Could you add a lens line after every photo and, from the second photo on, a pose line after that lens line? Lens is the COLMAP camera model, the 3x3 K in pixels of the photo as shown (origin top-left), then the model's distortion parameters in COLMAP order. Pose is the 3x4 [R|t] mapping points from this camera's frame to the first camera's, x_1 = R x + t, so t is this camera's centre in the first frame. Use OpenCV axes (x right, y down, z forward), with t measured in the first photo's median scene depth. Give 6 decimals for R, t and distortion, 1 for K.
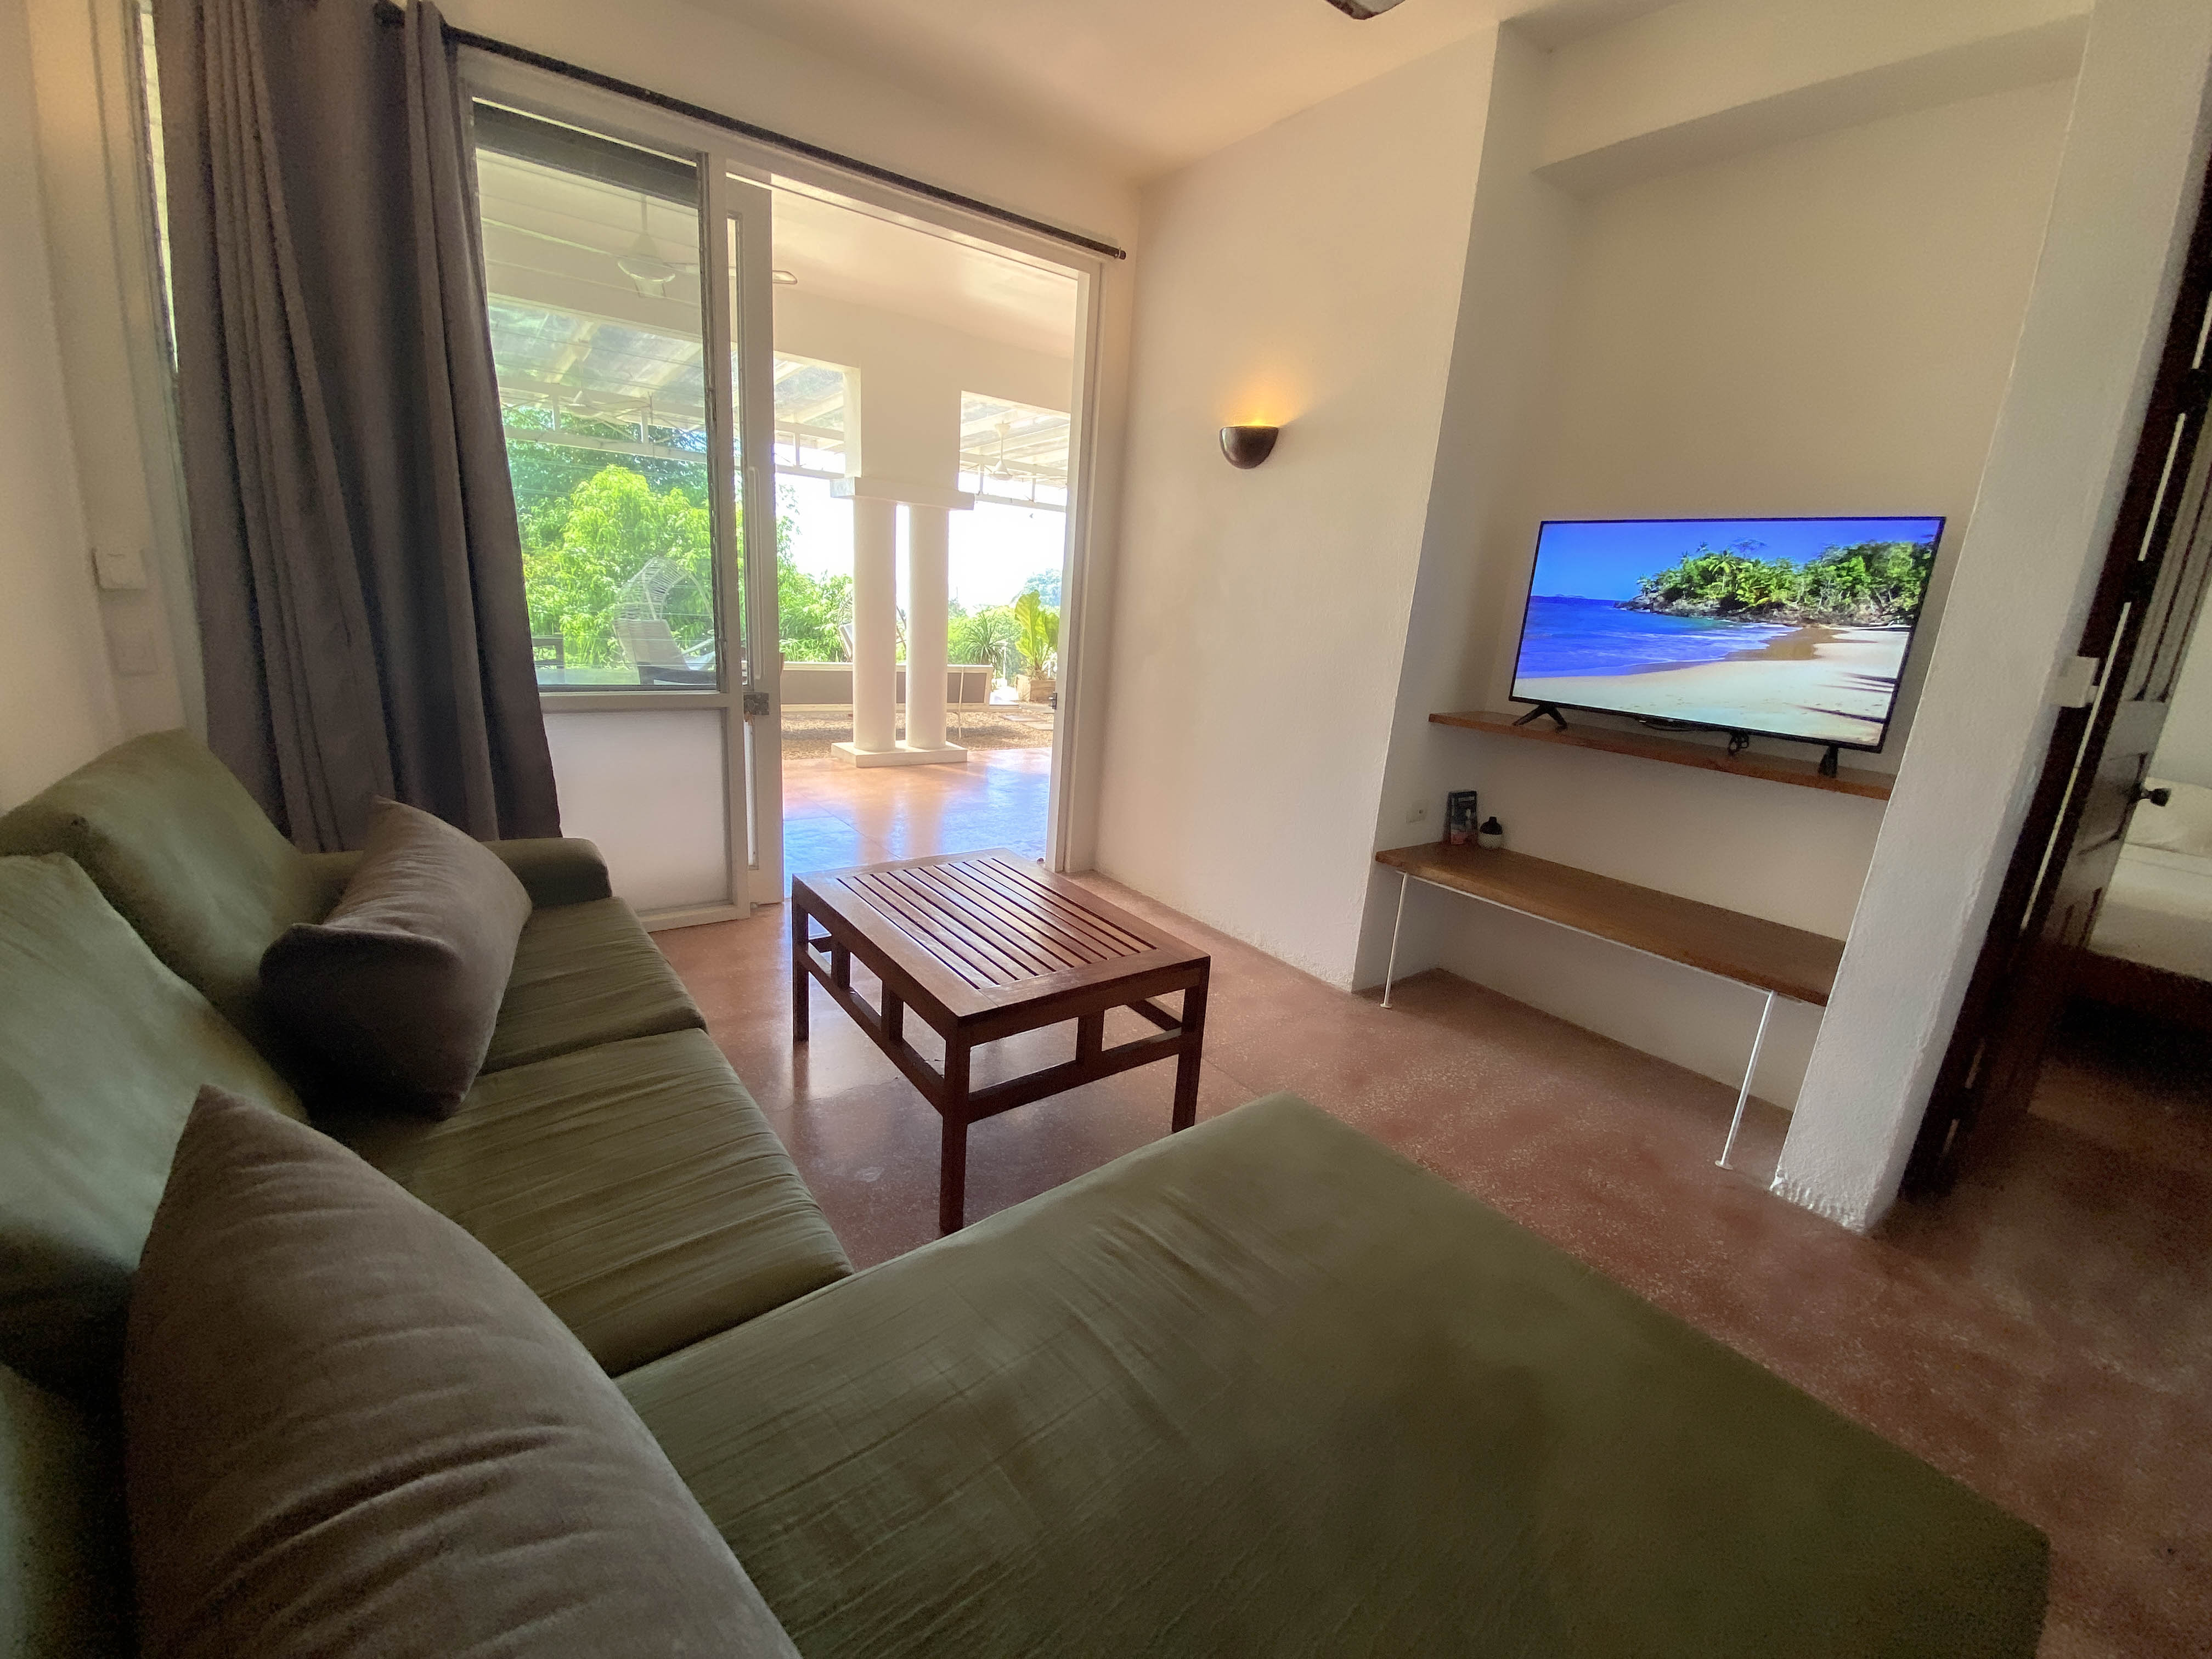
lens RADIAL K [[895.9, 0, 1098.7], [0, 895.9, 832.4], [0, 0, 1]] dist [0.017343, -0.018904]
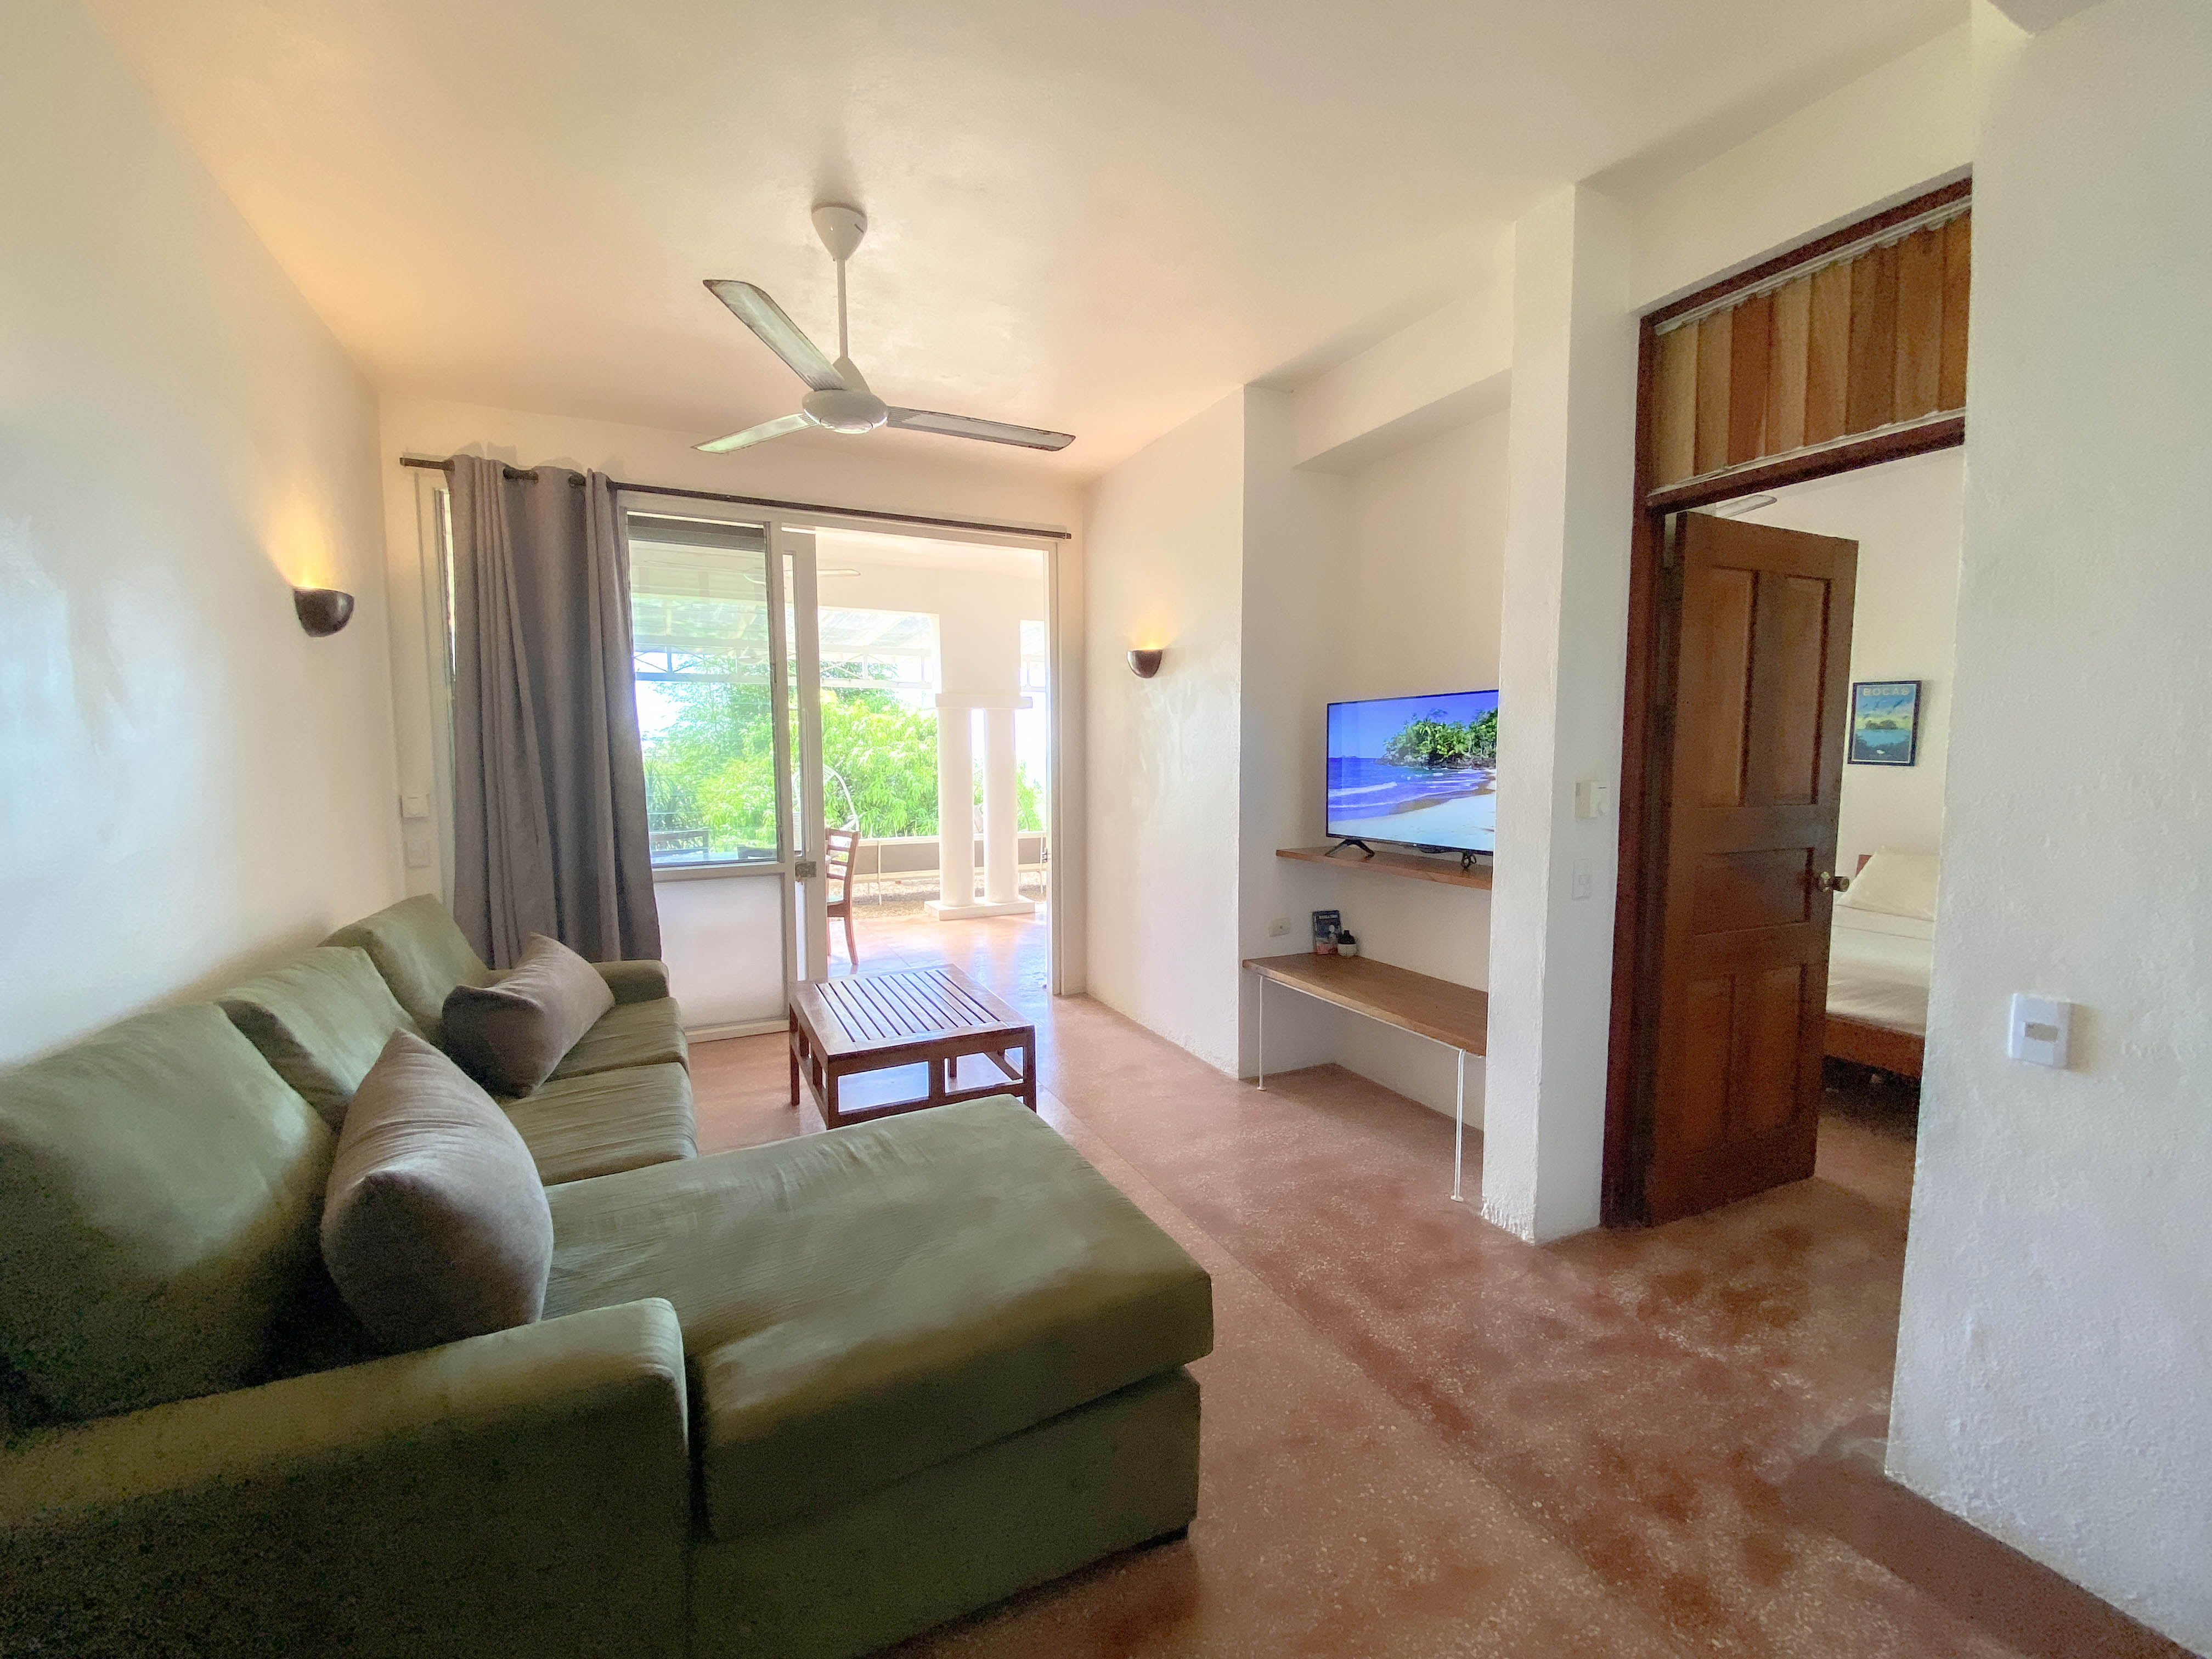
lens RADIAL K [[890.0, 0, 1098.0], [0, 890.0, 834.4], [0, 0, 1]] dist [0.027667, -0.022670]
pose [[0.980418, -0.058322, -0.188095, 0.411607], [0.024253, 0.983627, -0.178575, 0.076869], [0.195430, 0.170517, 0.965780, -0.325240]]
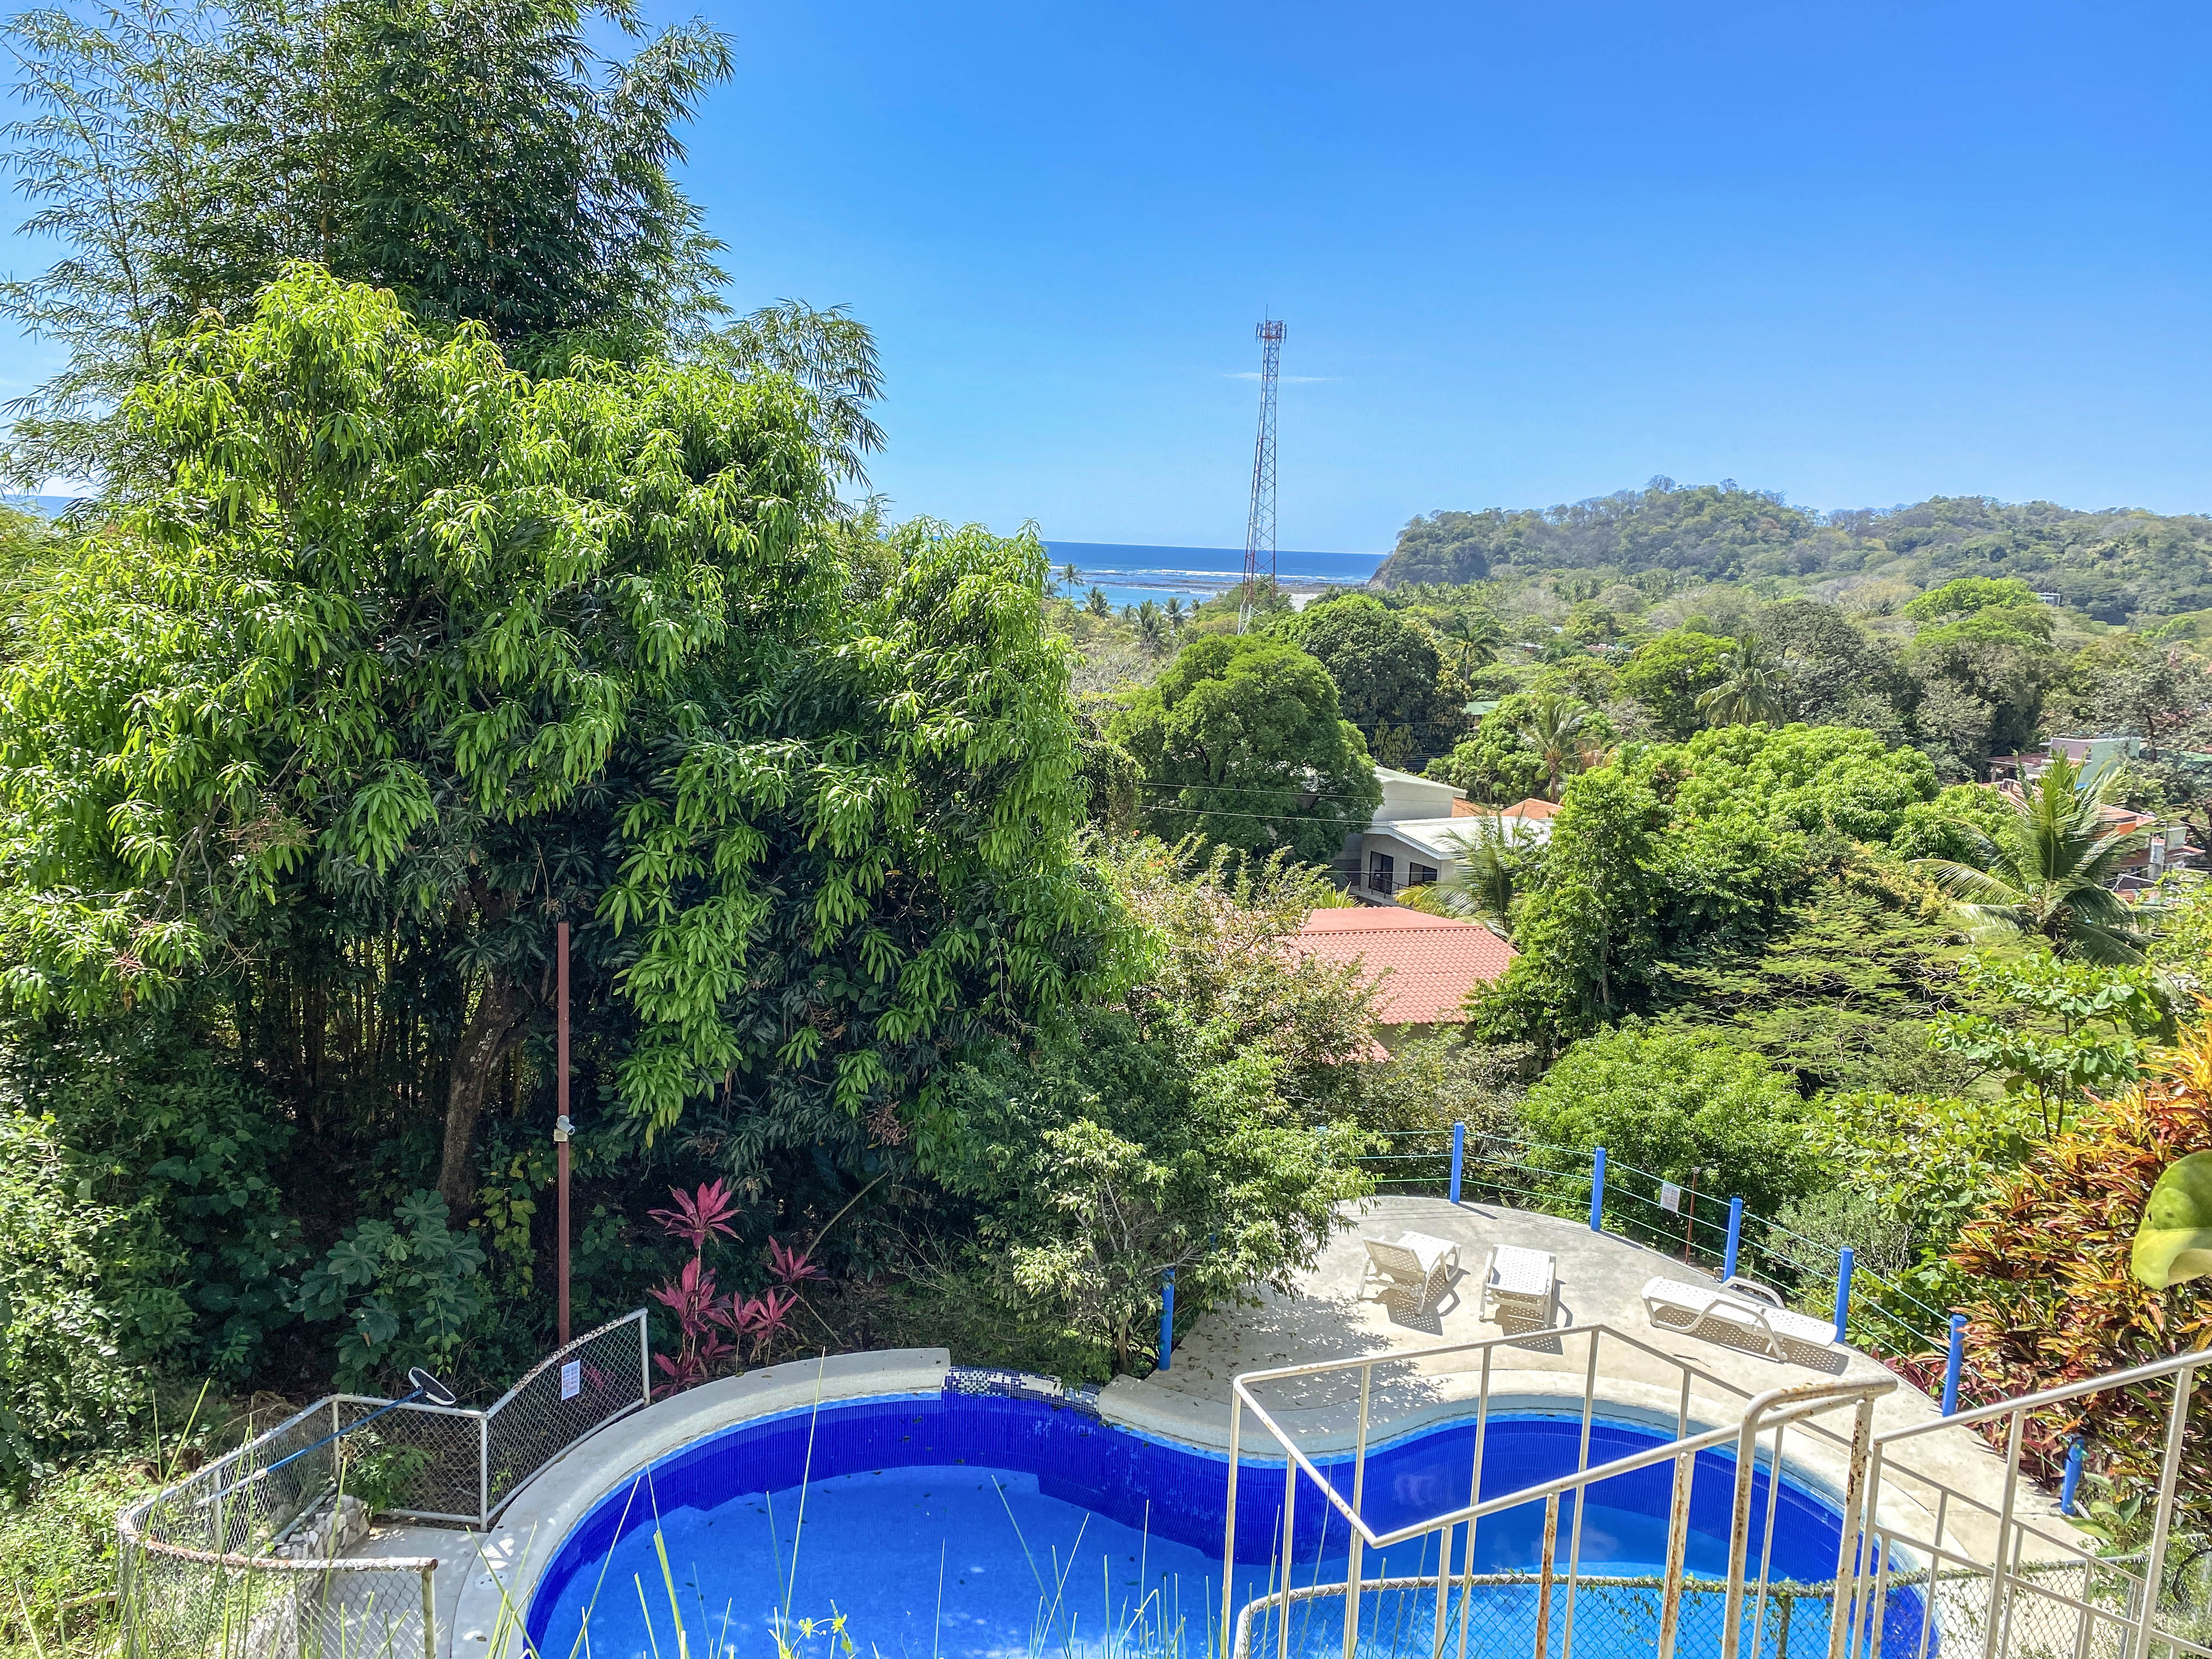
lens RADIAL K [[1677.0, 0, 1105.0], [0, 1677.0, 826.6], [0, 0, 1]] dist [0.090105, -0.125971]
pose [[0.968228, 0.014242, -0.249663, -0.591849], [-0.040324, 0.994204, -0.099665, -1.129197], [0.246796, 0.106566, 0.963190, 3.805143]]
